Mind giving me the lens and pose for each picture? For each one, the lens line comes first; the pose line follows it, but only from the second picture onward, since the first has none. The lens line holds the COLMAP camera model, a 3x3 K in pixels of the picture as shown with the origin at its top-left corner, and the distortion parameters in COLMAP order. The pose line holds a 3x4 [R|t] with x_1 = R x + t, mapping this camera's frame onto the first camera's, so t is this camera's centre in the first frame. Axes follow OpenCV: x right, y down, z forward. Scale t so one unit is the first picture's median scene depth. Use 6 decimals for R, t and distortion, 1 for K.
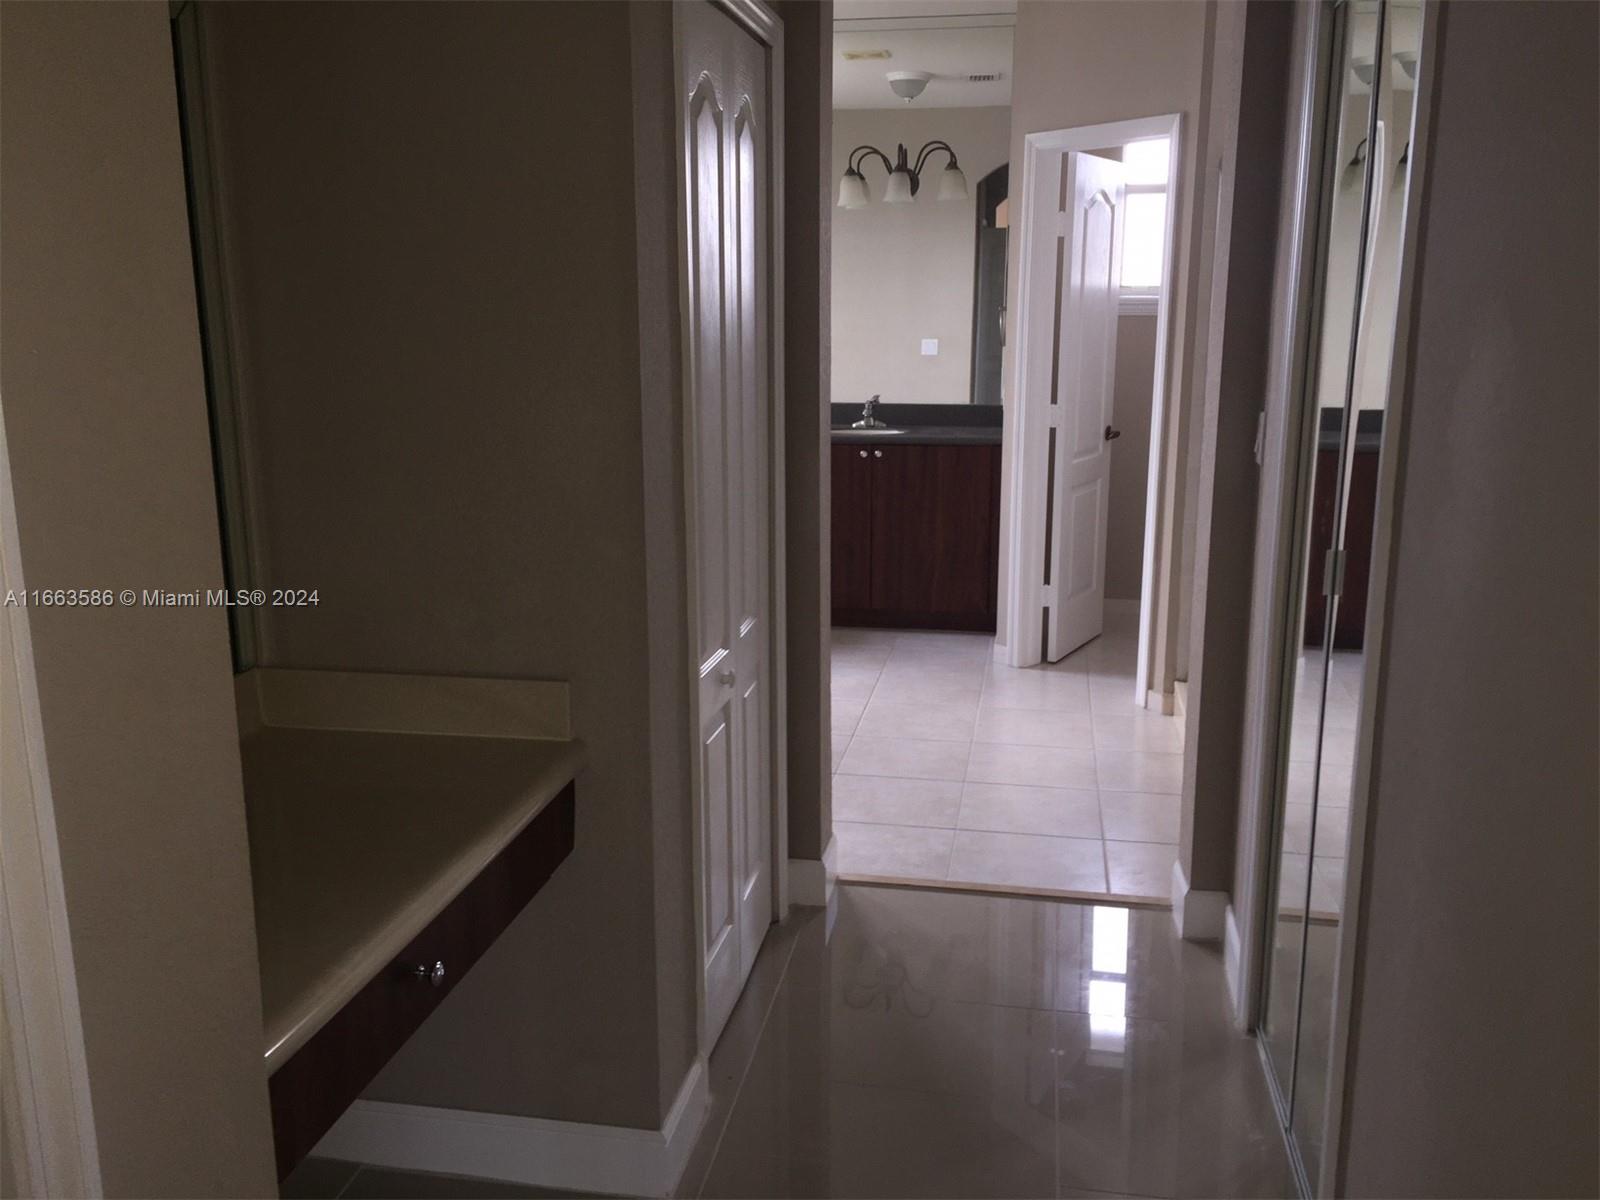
lens RADIAL K [[1378.3, 0, 800.8], [0, 1378.3, 594.5], [0, 0, 1]] dist [0.104097, -0.166749]
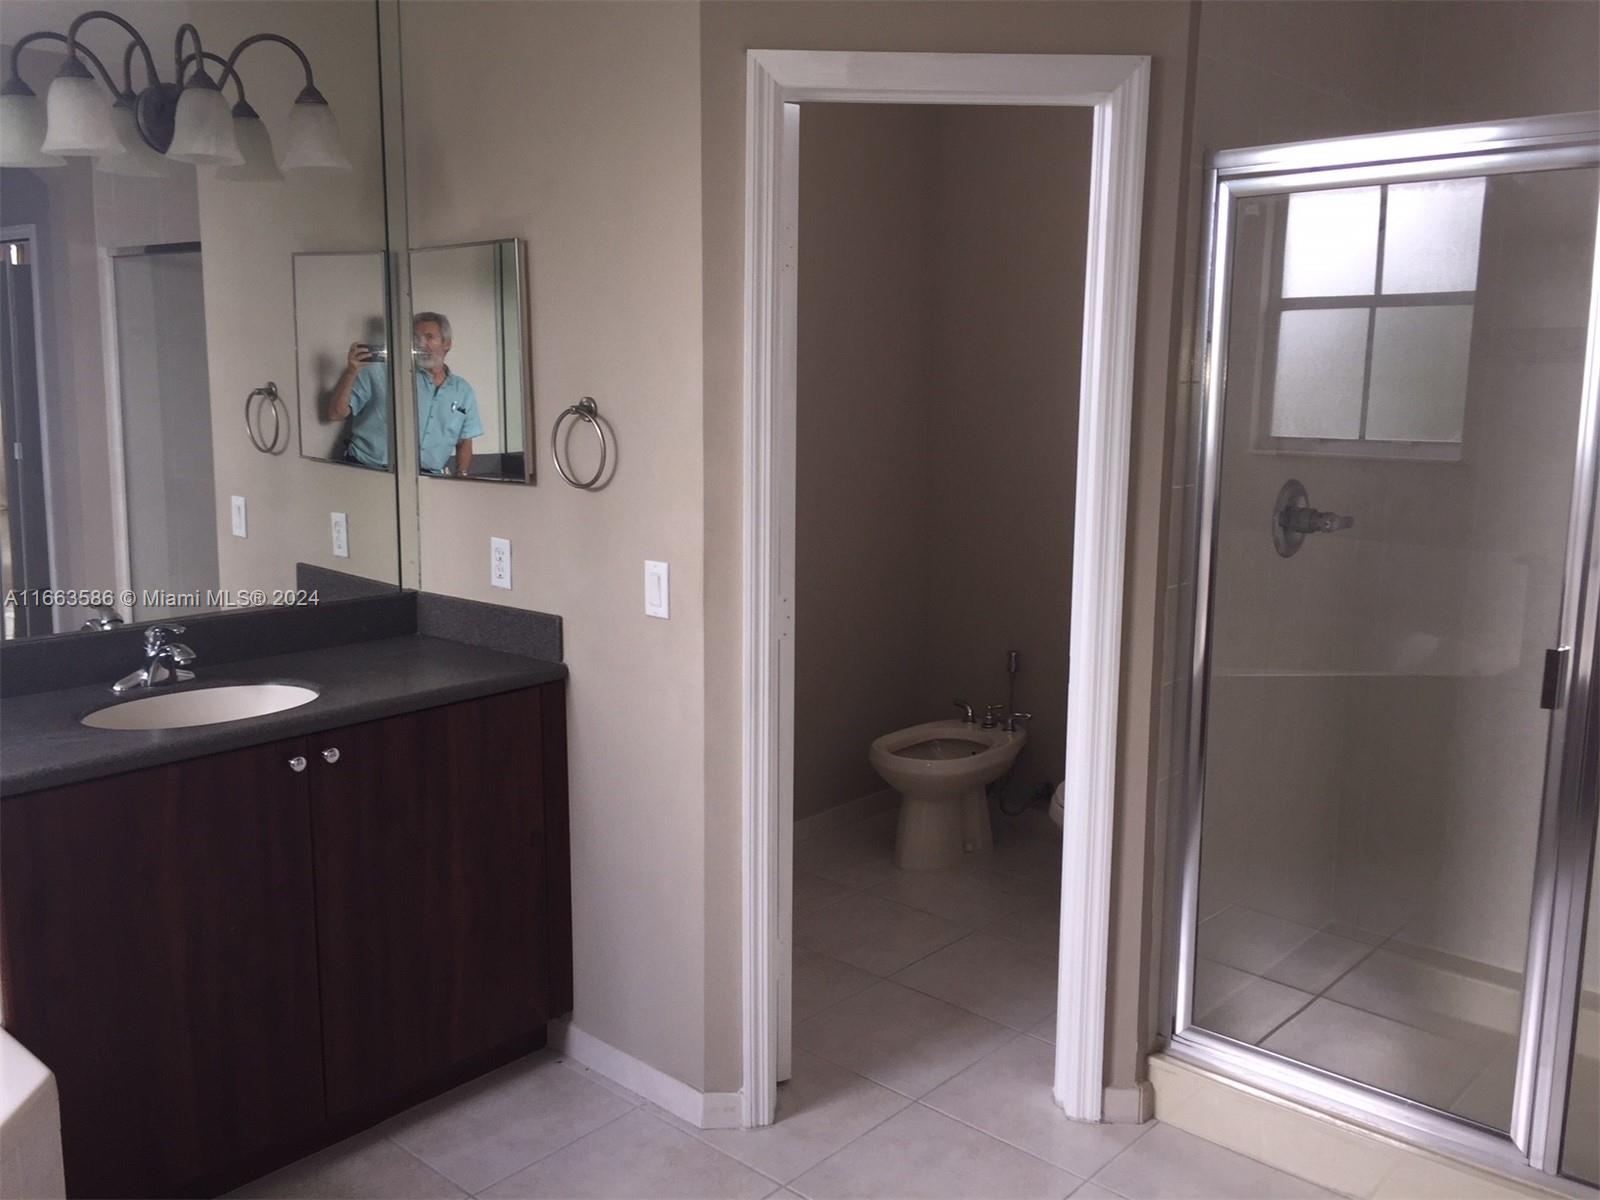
lens RADIAL K [[1378.3, 0, 800.8], [0, 1378.3, 594.5], [0, 0, 1]] dist [0.104097, -0.166749]
pose [[0.542245, -0.145851, 0.827465, -0.209448], [0.168951, 0.983631, 0.062662, -0.152340], [-0.823059, 0.105823, 0.558010, 0.640489]]
